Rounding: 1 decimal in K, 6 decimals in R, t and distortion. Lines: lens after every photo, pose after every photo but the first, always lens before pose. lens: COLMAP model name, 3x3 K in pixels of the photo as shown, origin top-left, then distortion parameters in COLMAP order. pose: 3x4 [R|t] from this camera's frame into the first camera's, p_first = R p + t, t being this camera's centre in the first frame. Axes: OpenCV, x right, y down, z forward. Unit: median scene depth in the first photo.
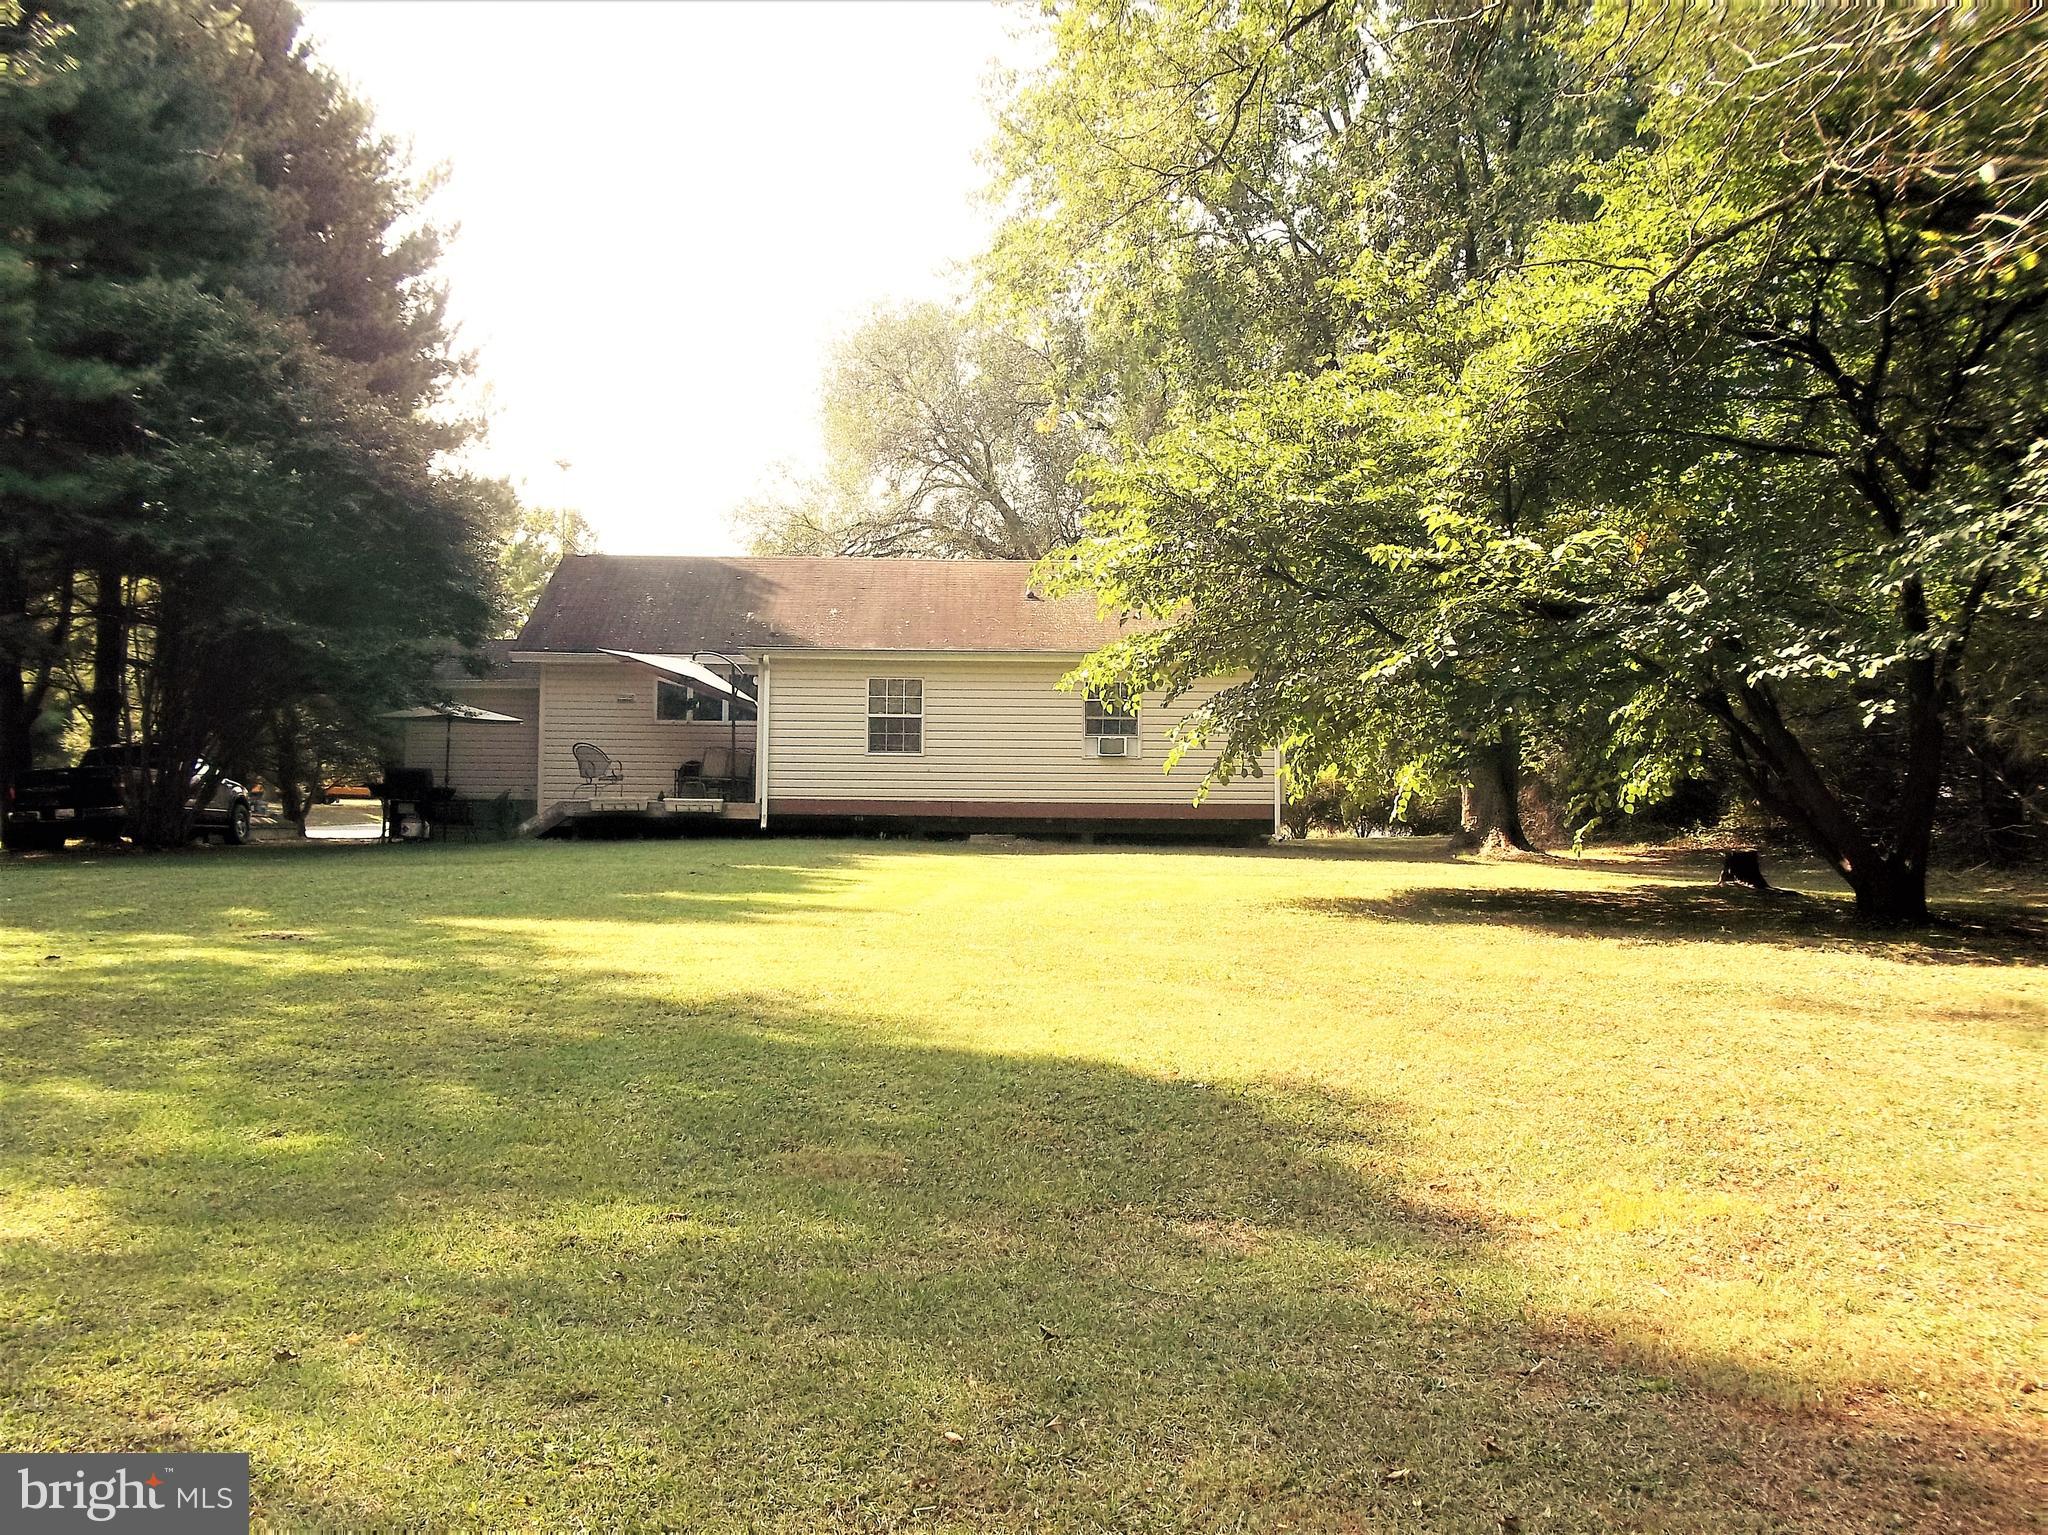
lens RADIAL K [[1966.1, 0, 1024.0], [0, 1966.1, 767.5], [0, 0, 1]] dist [-0.001684, 0.002064]
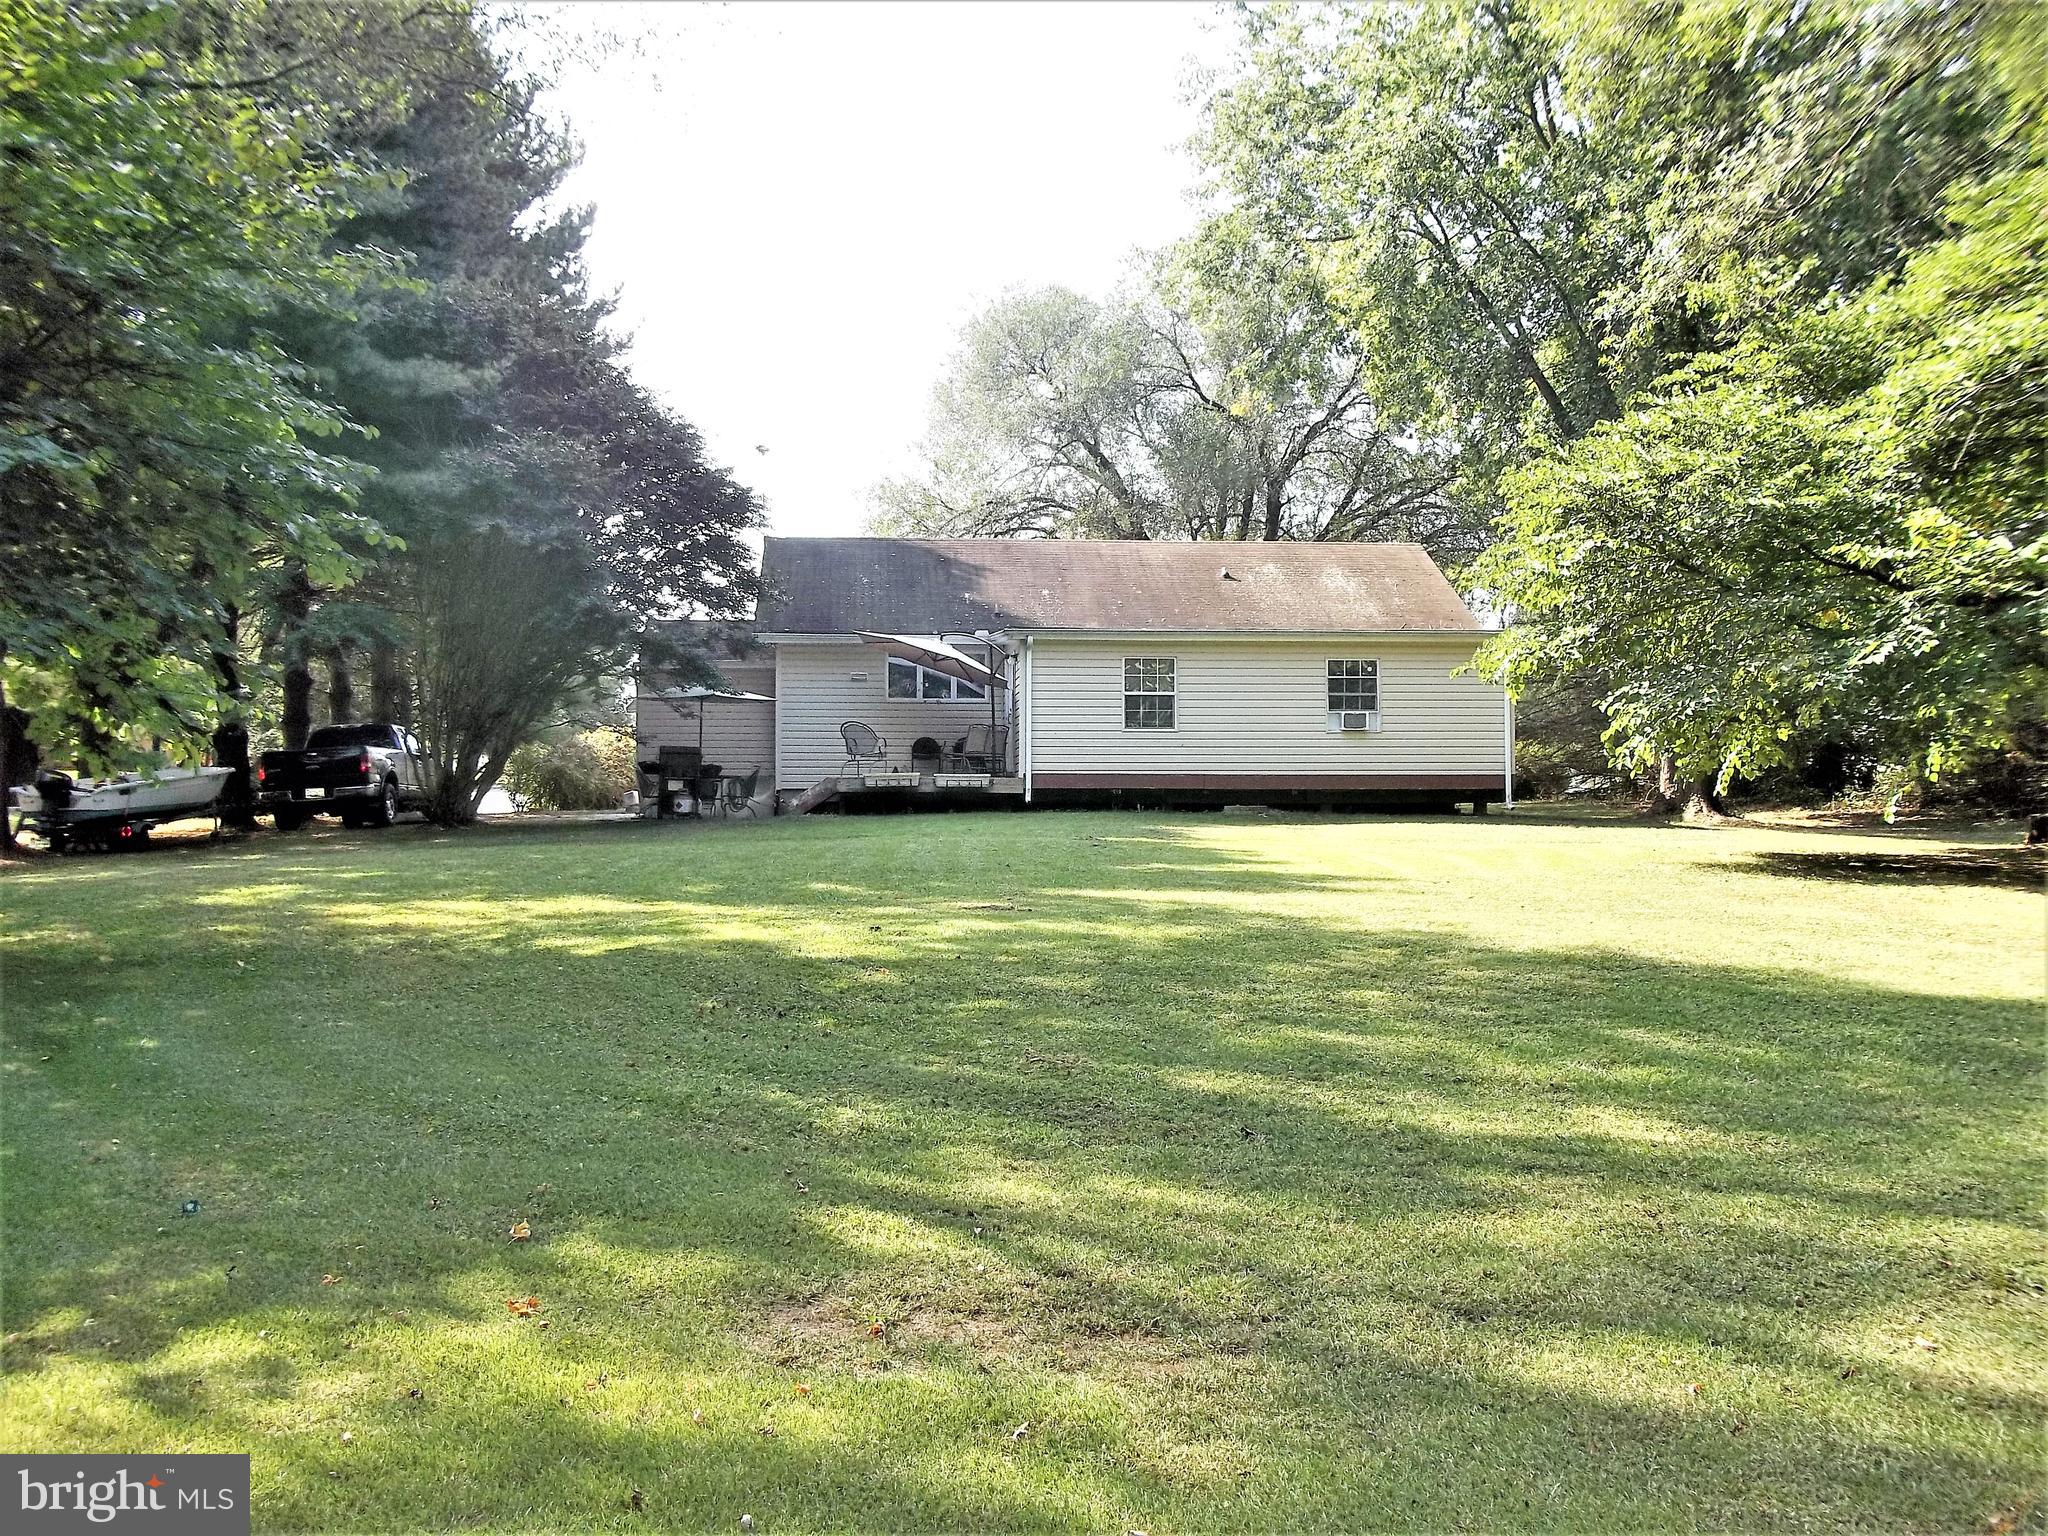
lens RADIAL K [[1966.1, 0, 1024.0], [0, 1966.1, 768.0], [0, 0, 1]] dist [-0.001684, 0.002064]
pose [[0.999242, -0.008097, 0.038083, -0.172108], [0.007485, 0.999841, 0.016171, -0.003961], [-0.038208, -0.015873, 0.999144, -0.044381]]
